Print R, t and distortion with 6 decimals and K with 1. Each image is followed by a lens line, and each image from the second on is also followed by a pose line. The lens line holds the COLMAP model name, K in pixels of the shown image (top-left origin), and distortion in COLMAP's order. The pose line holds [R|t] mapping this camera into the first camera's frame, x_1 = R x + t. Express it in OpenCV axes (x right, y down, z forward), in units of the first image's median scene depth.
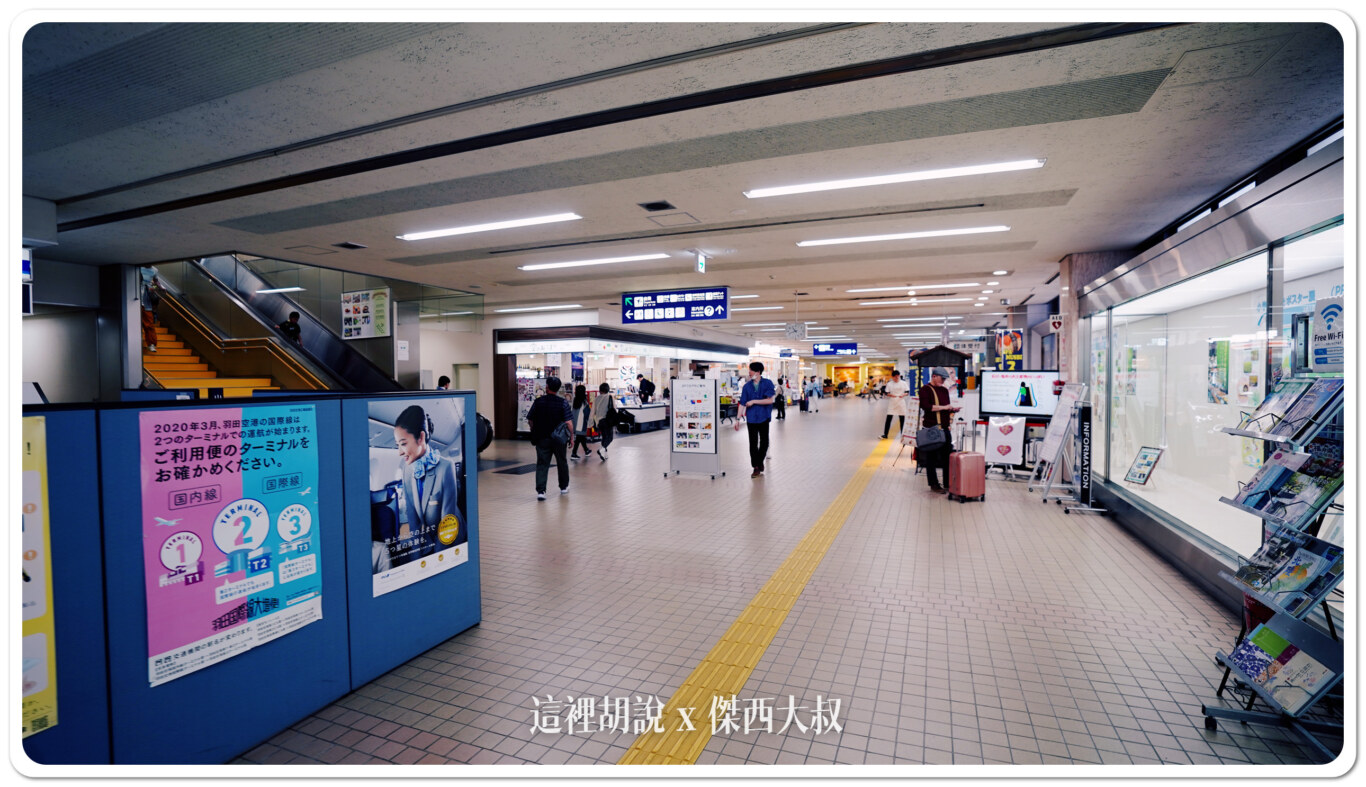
lens RADIAL K [[606.9, 0, 681.4], [0, 606.9, 394.6], [0, 0, 1]] dist [-0.021632, 0.000096]
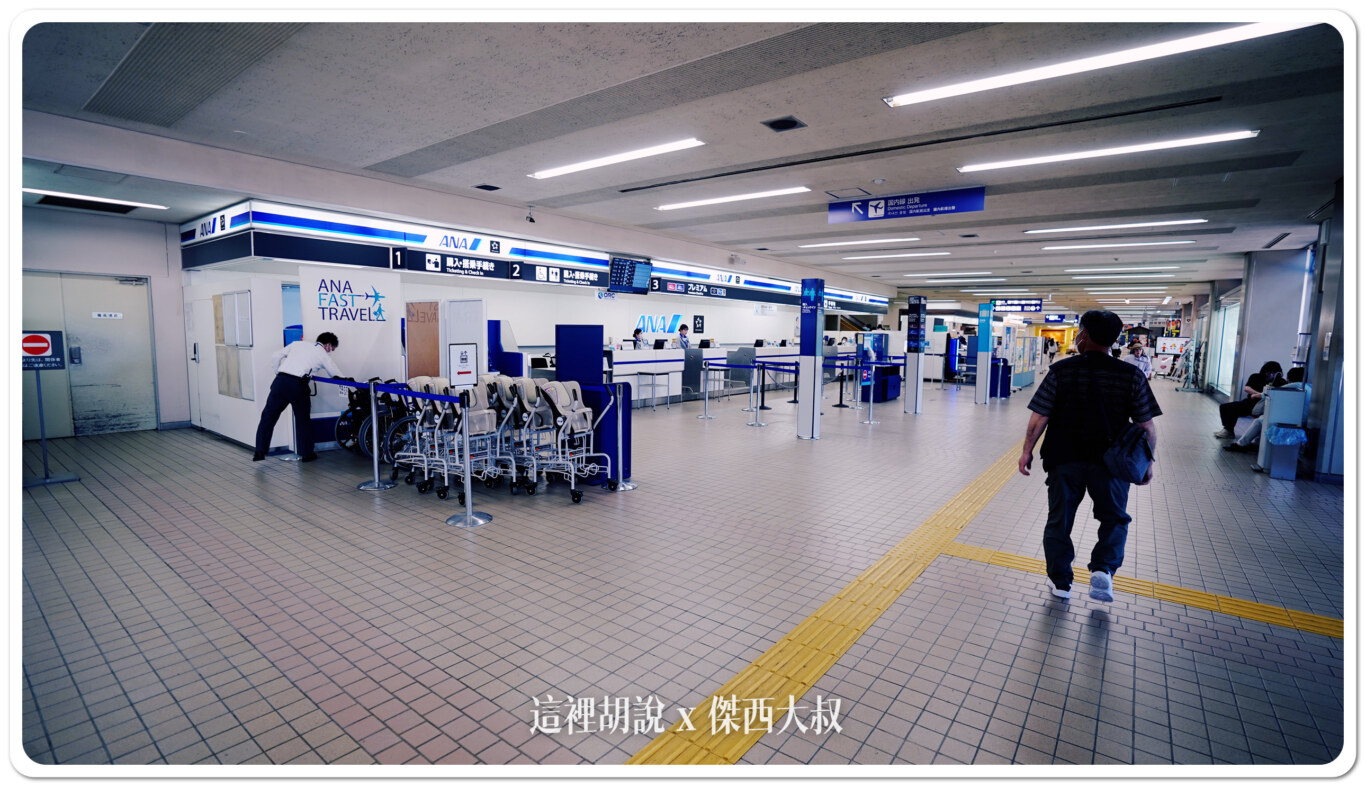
lens RADIAL K [[606.9, 0, 681.7], [0, 606.9, 392.7], [0, 0, 1]] dist [-0.021632, 0.000096]
pose [[0.973482, 0.050236, -0.223181, -0.748727], [-0.032739, 0.996142, 0.081418, 0.046825], [0.226411, -0.071952, 0.971371, -1.637382]]
